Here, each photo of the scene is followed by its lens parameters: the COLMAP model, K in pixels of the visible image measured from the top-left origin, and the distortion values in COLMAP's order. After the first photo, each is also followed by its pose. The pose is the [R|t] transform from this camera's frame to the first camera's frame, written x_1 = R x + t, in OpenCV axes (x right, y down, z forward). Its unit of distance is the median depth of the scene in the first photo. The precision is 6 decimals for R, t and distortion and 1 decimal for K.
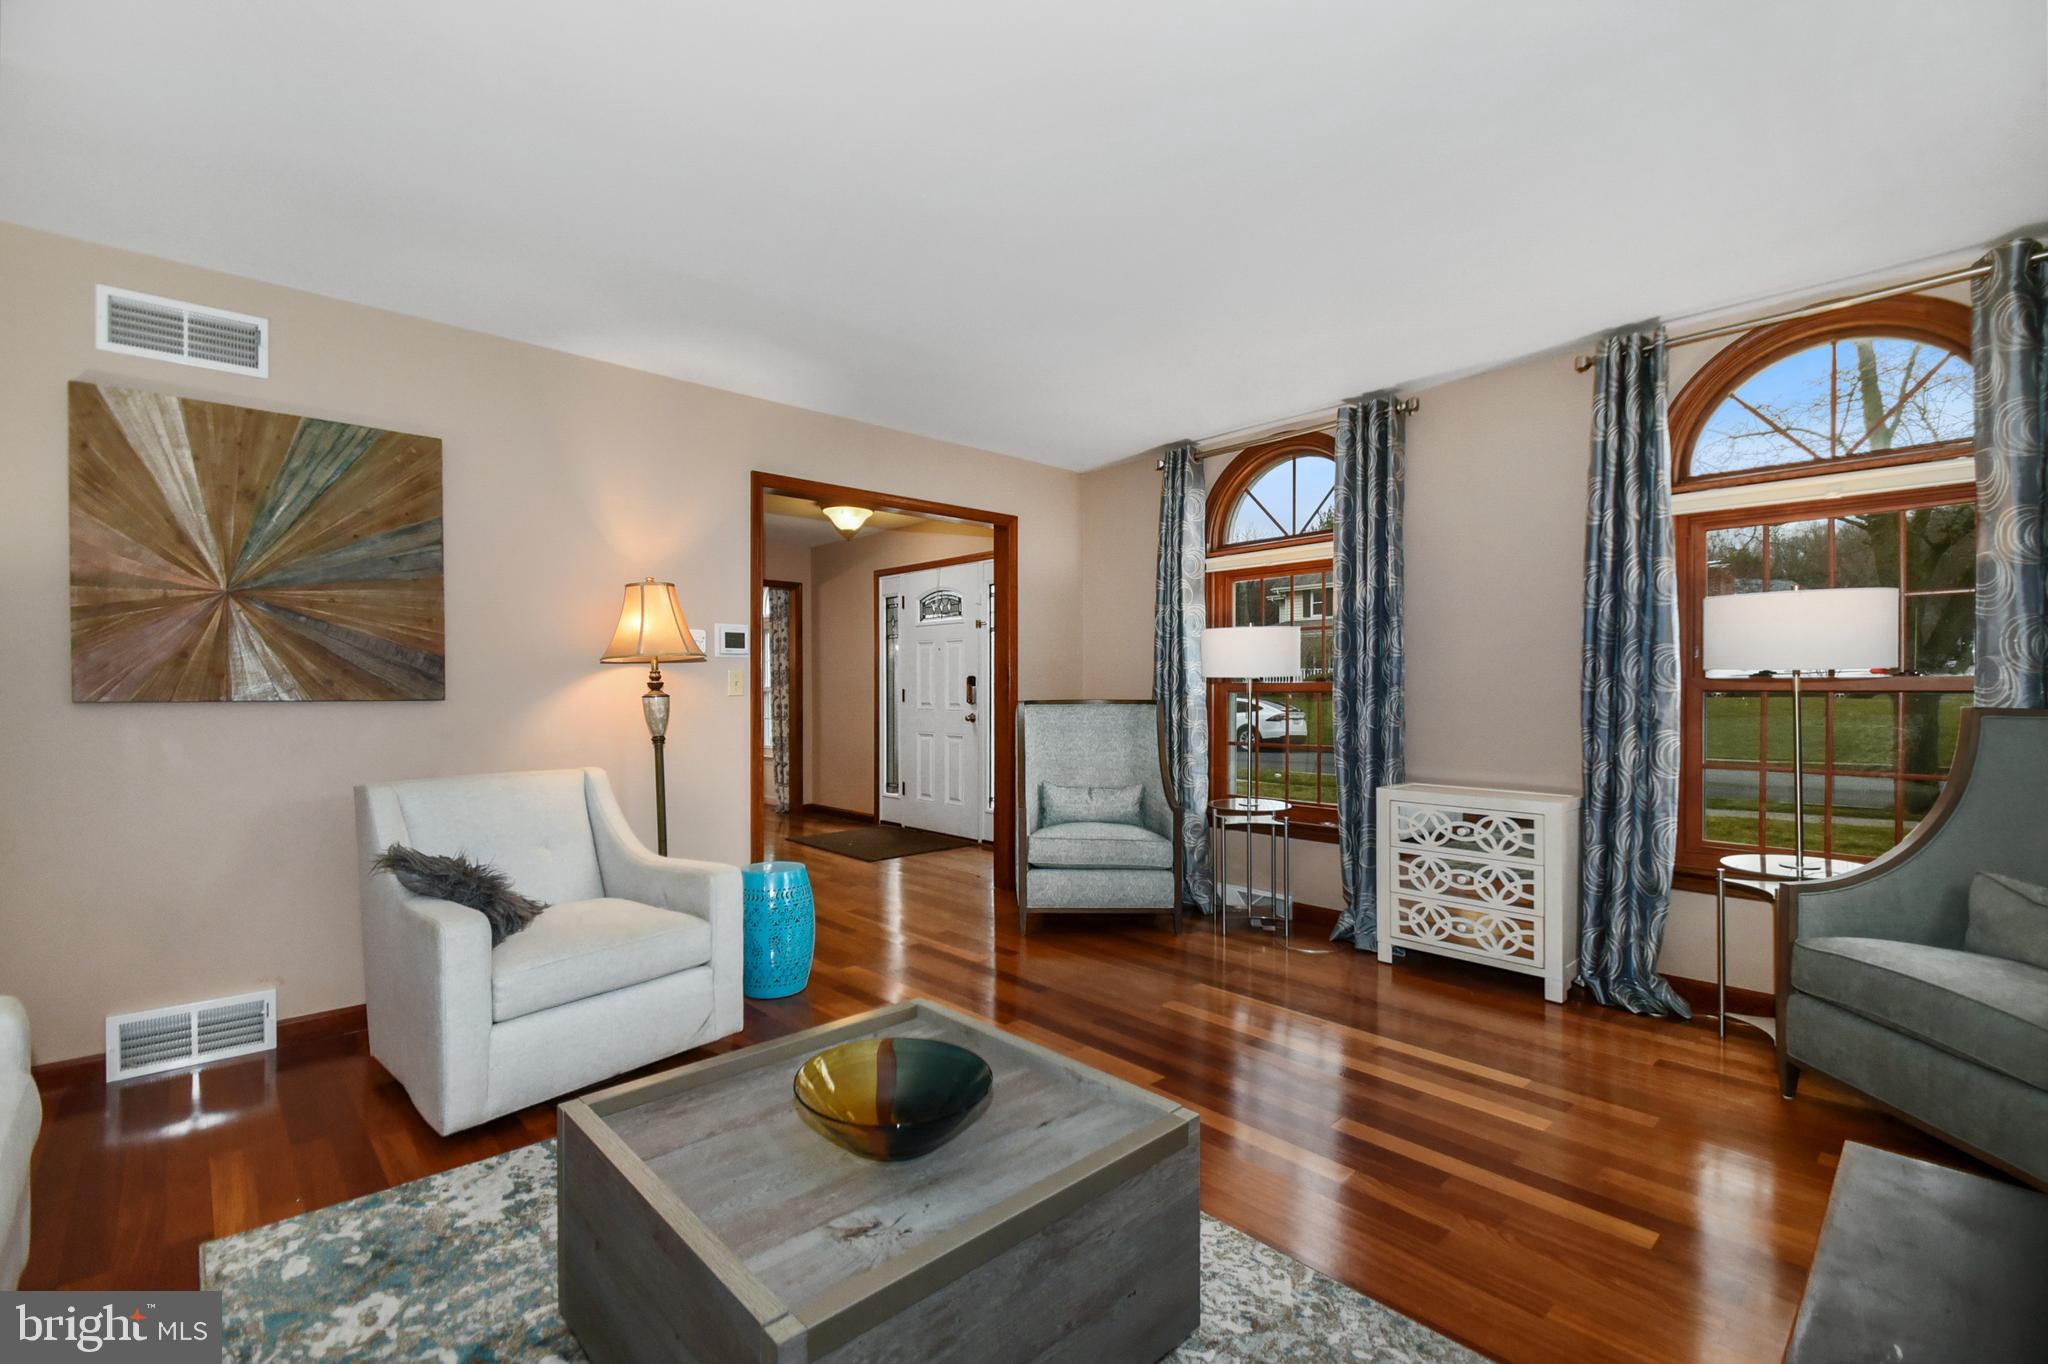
lens RADIAL K [[912.1, 0, 1001.8], [0, 912.1, 692.5], [0, 0, 1]] dist [0.005072, -0.002185]
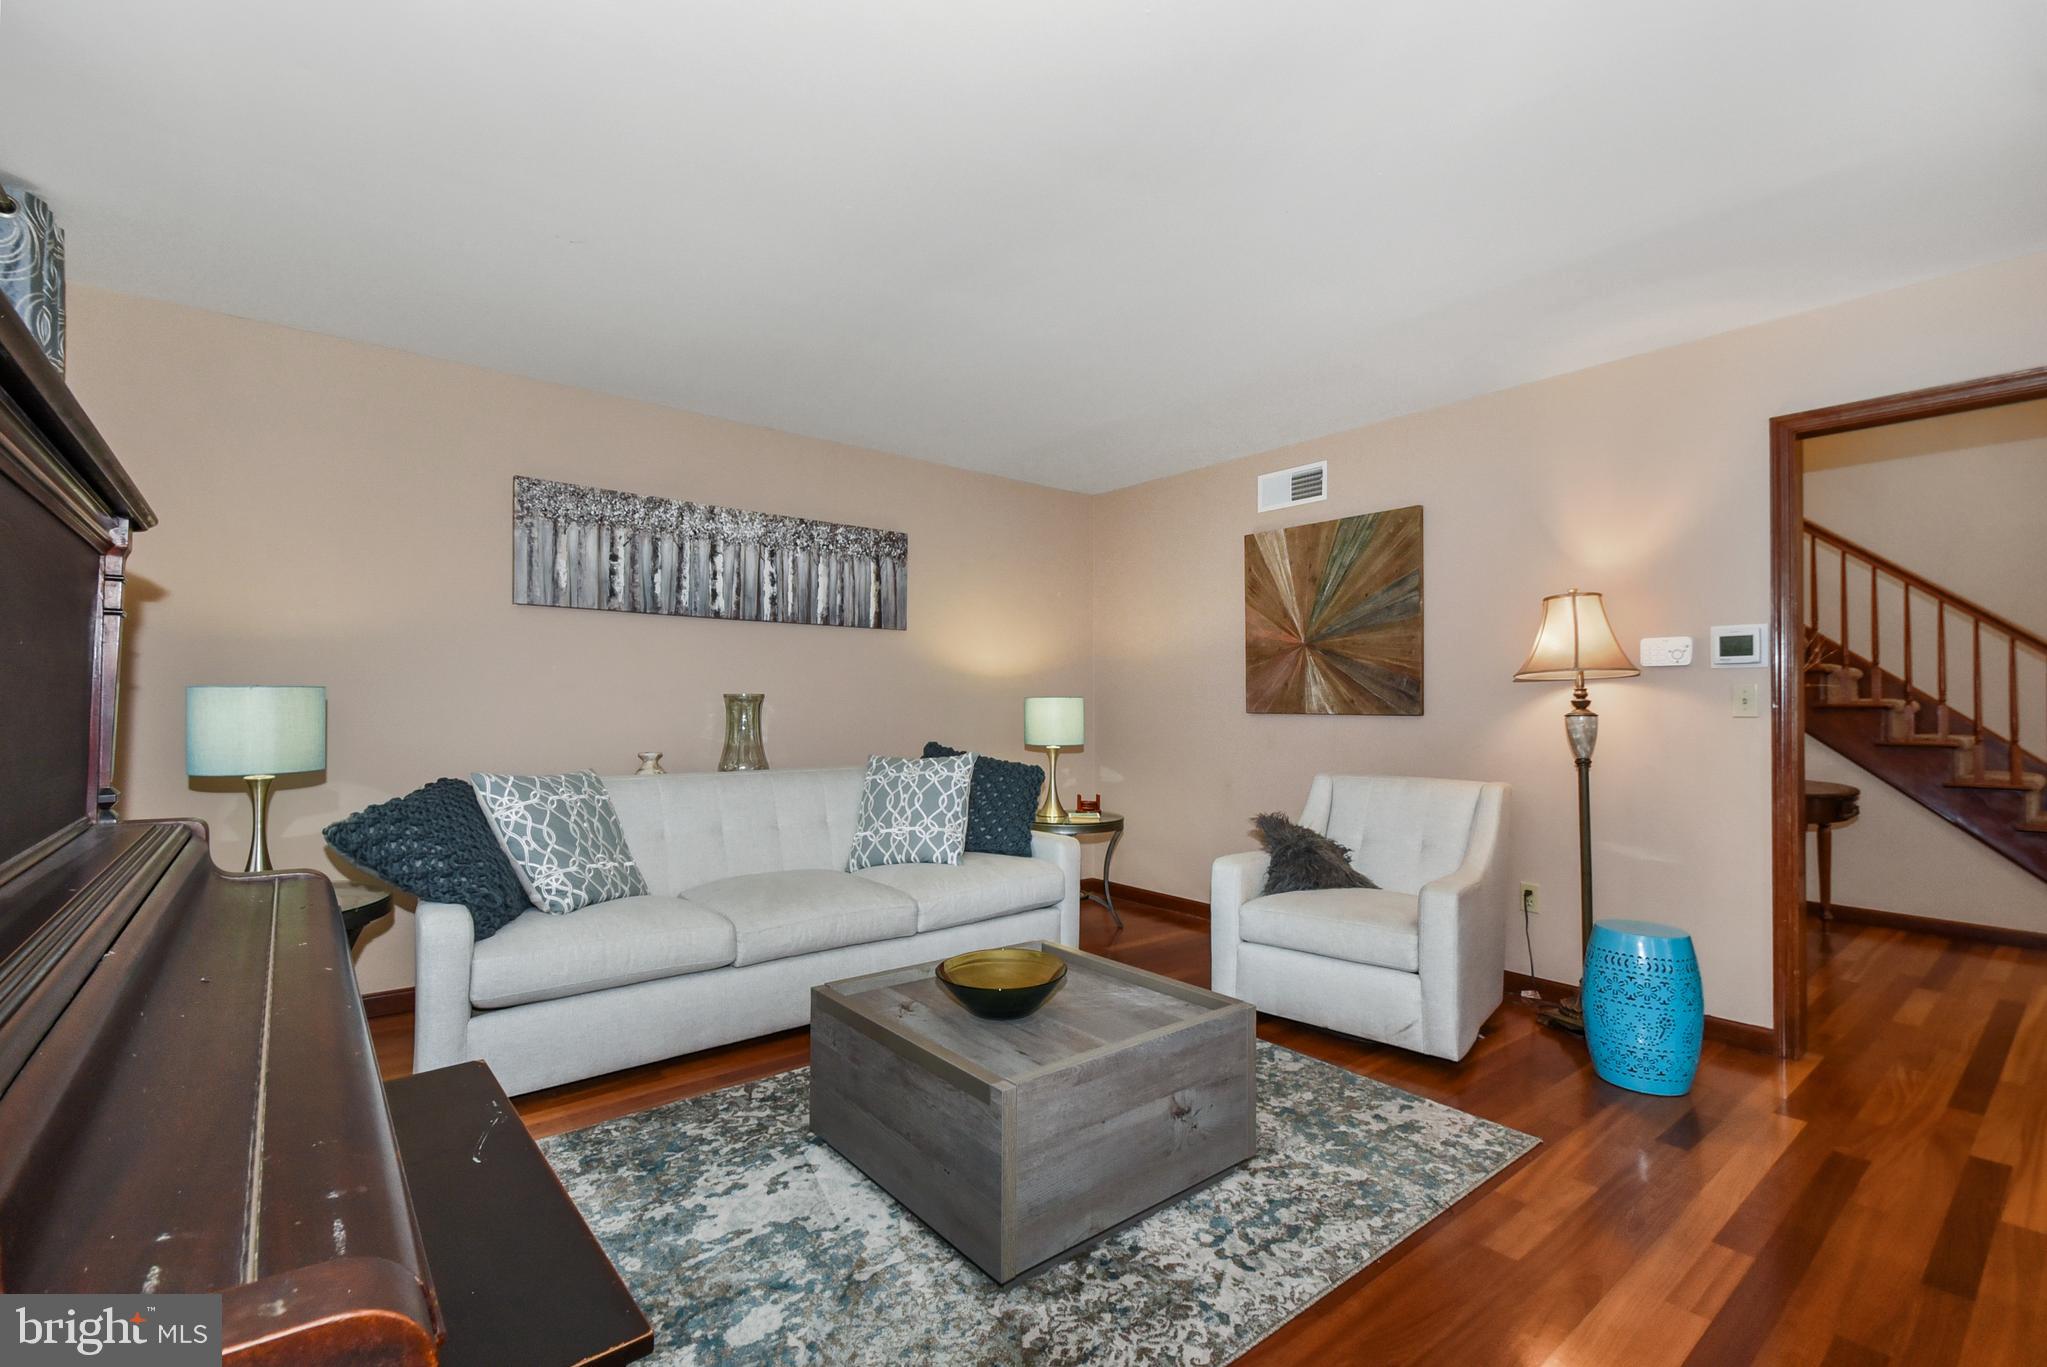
lens RADIAL K [[911.6, 0, 1004.4], [0, 911.6, 686.3], [0, 0, 1]] dist [0.005072, -0.002185]
pose [[-0.081731, -0.015125, -0.996540, 0.718336], [-0.004063, 0.999882, -0.014843, -0.011135], [0.996646, 0.002836, -0.081783, 0.584219]]
